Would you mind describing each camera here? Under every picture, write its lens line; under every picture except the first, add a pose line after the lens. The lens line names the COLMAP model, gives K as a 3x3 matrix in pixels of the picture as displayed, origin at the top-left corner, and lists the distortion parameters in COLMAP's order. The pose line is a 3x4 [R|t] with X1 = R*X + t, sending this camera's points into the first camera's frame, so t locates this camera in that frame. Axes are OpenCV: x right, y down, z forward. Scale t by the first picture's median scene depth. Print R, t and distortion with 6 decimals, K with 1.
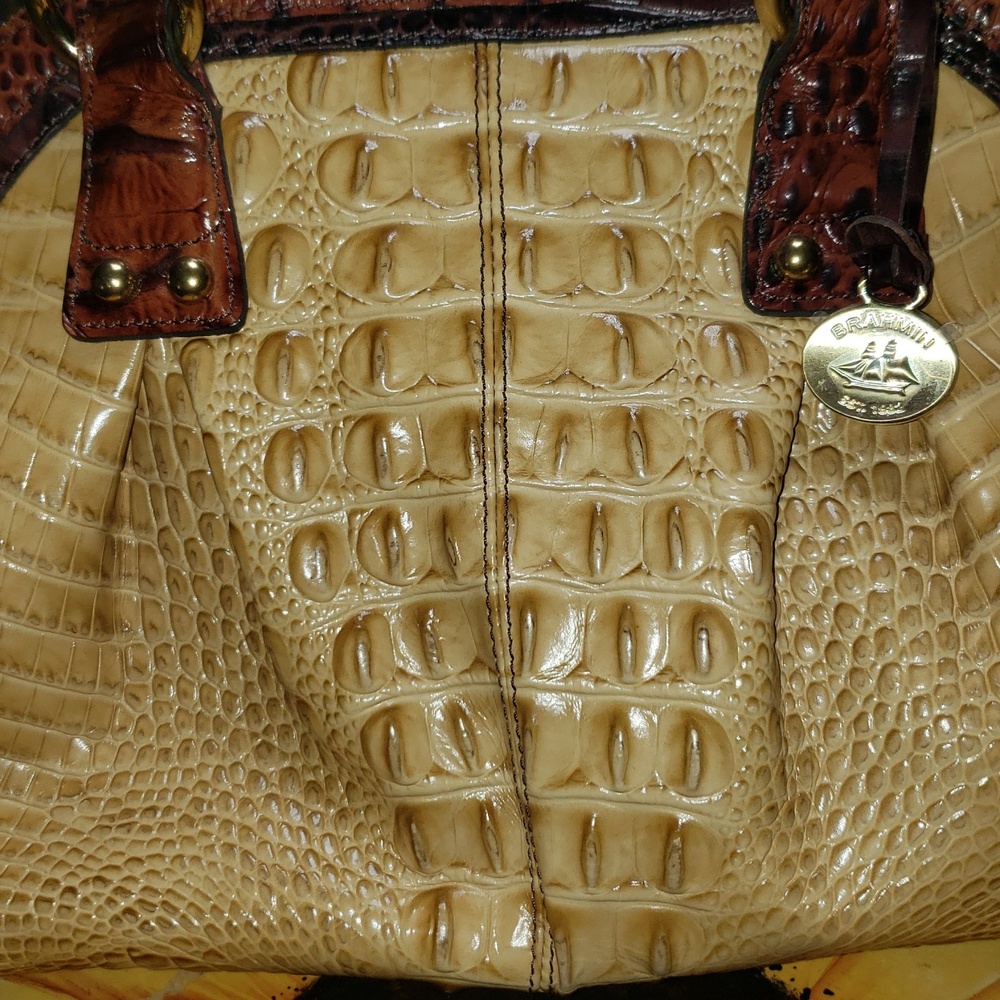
lens RADIAL K [[1317.6, 0, 516.0], [0, 1317.6, 500.3], [0, 0, 1]] dist [0.142320, -0.630001]
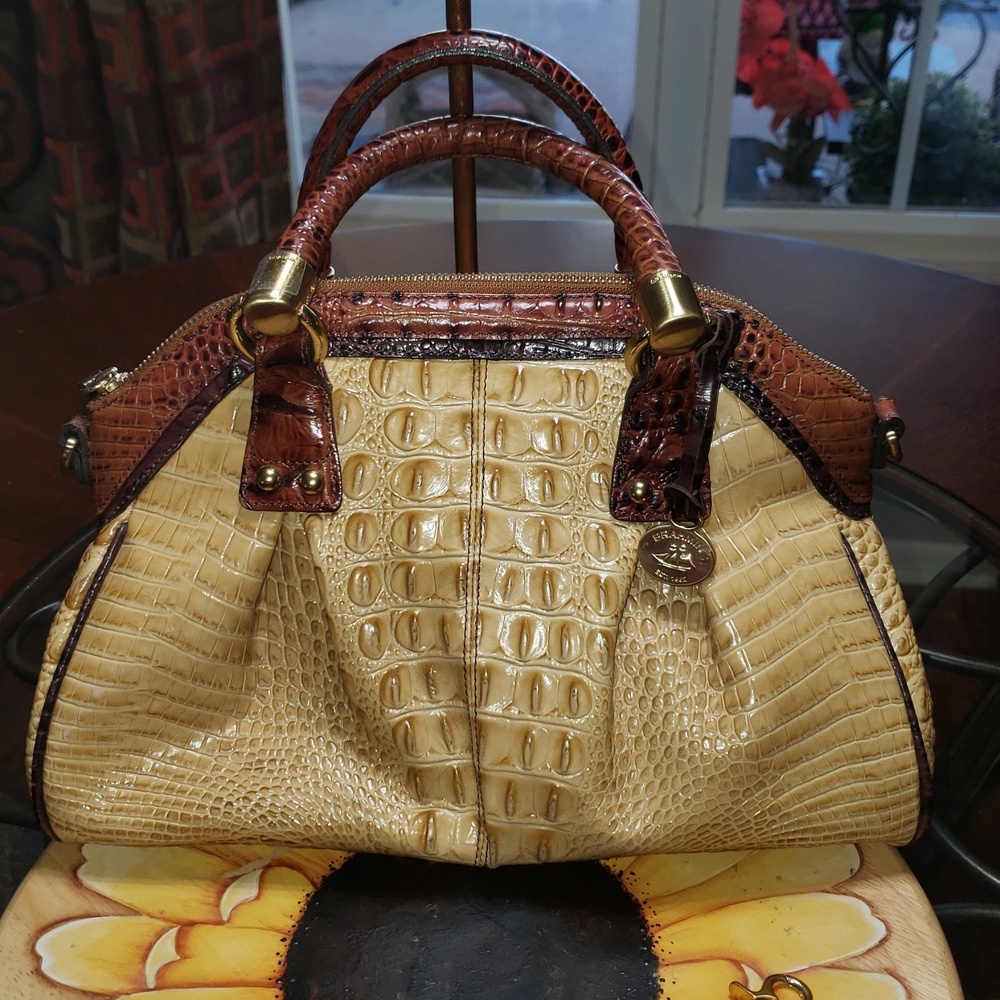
lens RADIAL K [[1259.2, 0, 500.0], [0, 1259.2, 500.0], [0, 0, 1]] dist [0.146260, -0.697674]
pose [[0.997721, 0.055104, 0.038930, -0.052439], [-0.058634, 0.993626, 0.096278, -0.328198], [-0.033377, -0.098341, 0.994593, -0.756160]]
